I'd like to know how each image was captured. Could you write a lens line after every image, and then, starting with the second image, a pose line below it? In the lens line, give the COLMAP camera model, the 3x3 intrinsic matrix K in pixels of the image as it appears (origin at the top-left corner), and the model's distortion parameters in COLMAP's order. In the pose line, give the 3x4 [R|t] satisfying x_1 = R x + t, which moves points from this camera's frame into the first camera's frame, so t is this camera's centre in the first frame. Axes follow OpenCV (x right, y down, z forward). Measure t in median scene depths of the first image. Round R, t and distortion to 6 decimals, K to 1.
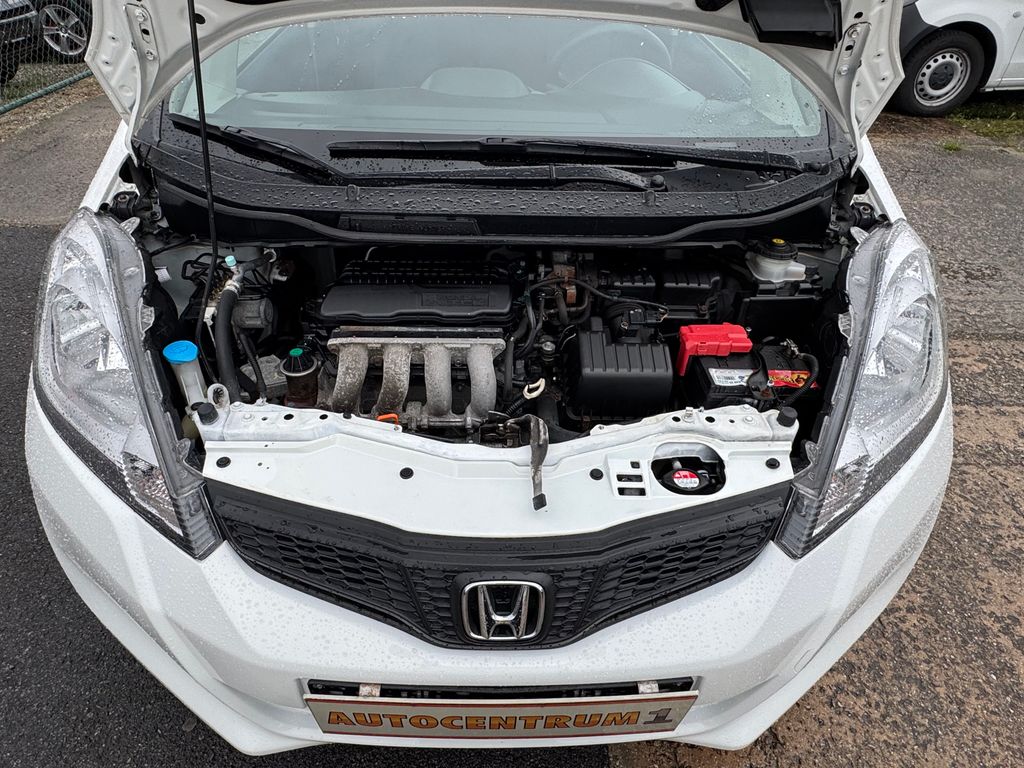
lens RADIAL K [[634.3, 0, 514.0], [0, 634.3, 383.4], [0, 0, 1]] dist [0.004594, -0.003570]
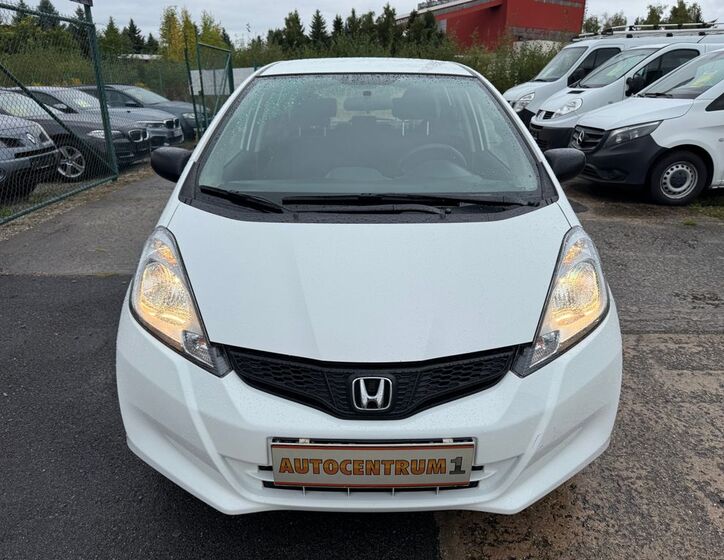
lens RADIAL K [[522.9, 0, 361.0], [0, 522.9, 282.3], [0, 0, 1]] dist [0.050647, -0.056696]
pose [[0.999289, -0.006797, -0.037082, 0.005821], [-0.003729, 0.960964, -0.276648, 0.264754], [0.037515, 0.276590, 0.960256, -0.390082]]
